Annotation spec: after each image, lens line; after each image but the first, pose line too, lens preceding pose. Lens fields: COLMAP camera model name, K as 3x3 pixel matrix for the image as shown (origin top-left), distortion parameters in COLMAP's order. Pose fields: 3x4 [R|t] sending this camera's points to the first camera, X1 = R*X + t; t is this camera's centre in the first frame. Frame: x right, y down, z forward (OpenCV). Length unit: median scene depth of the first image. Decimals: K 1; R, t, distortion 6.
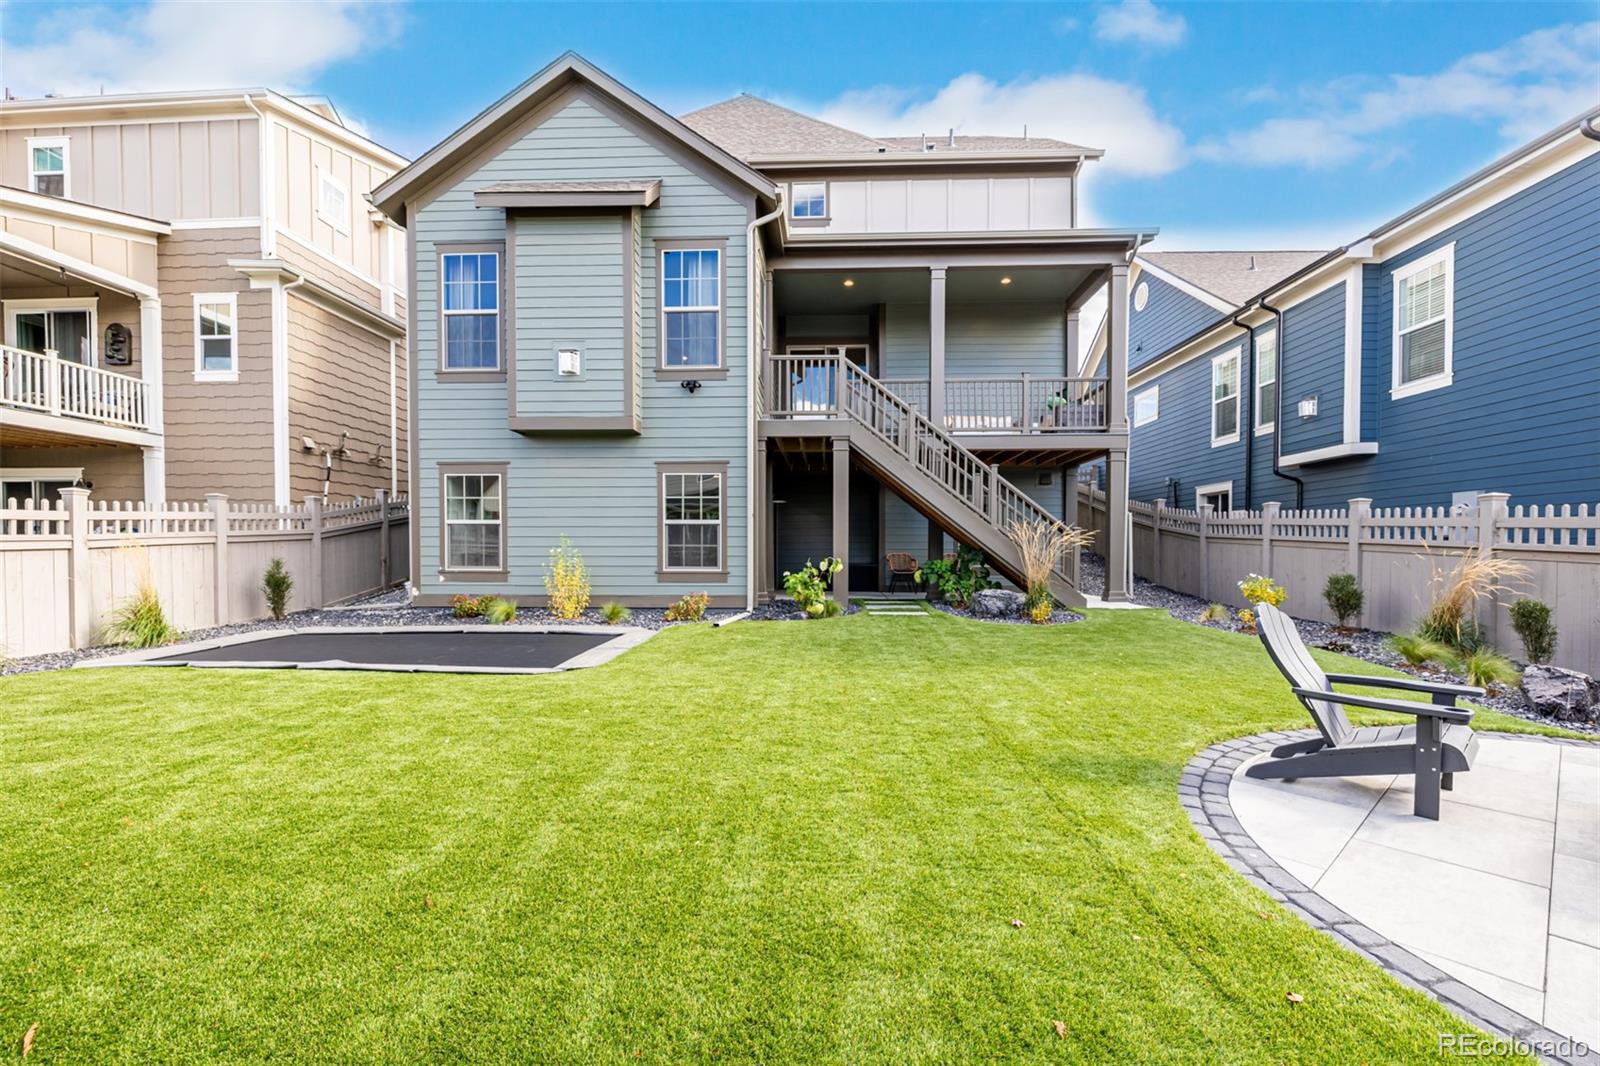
lens RADIAL K [[672.4, 0, 798.3], [0, 672.4, 569.1], [0, 0, 1]] dist [-0.000040, 0.000129]
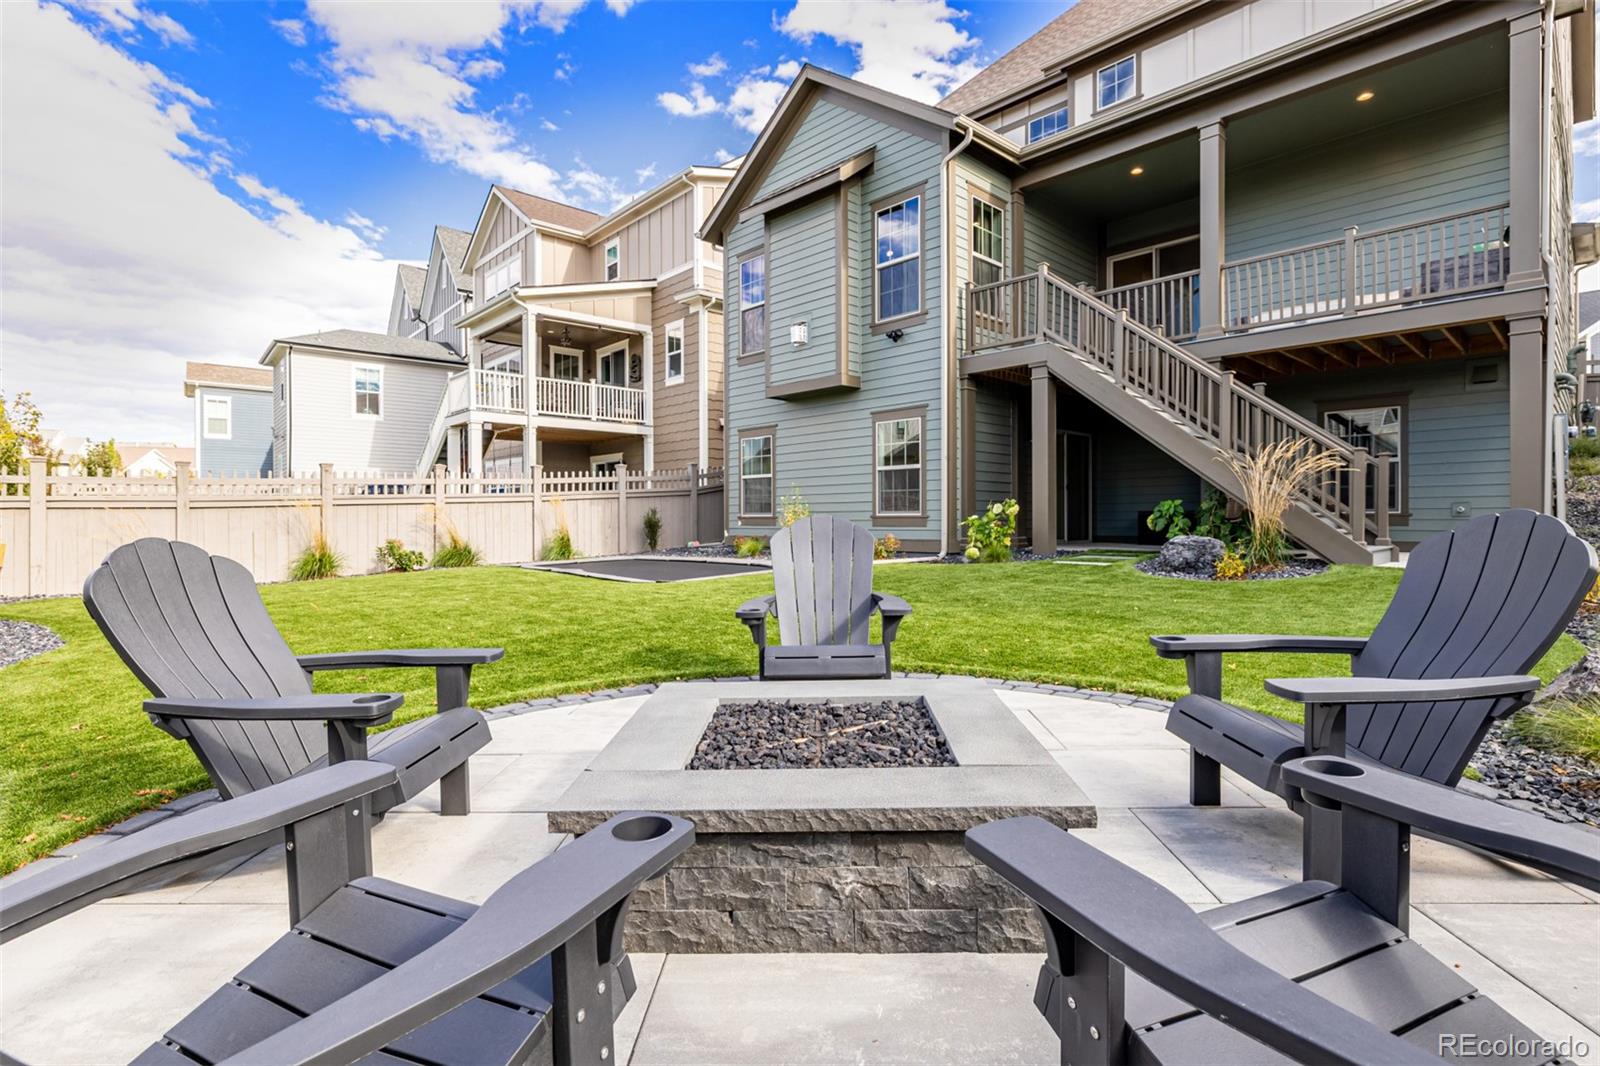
lens RADIAL K [[748.9, 0, 811.7], [0, 748.9, 516.9], [0, 0, 1]] dist [-0.001535, -0.000451]
pose [[0.735533, -0.005582, -0.677466, 0.508473], [-0.009039, 0.999796, -0.018050, 0.026383], [0.677428, 0.019400, 0.735333, 0.075216]]
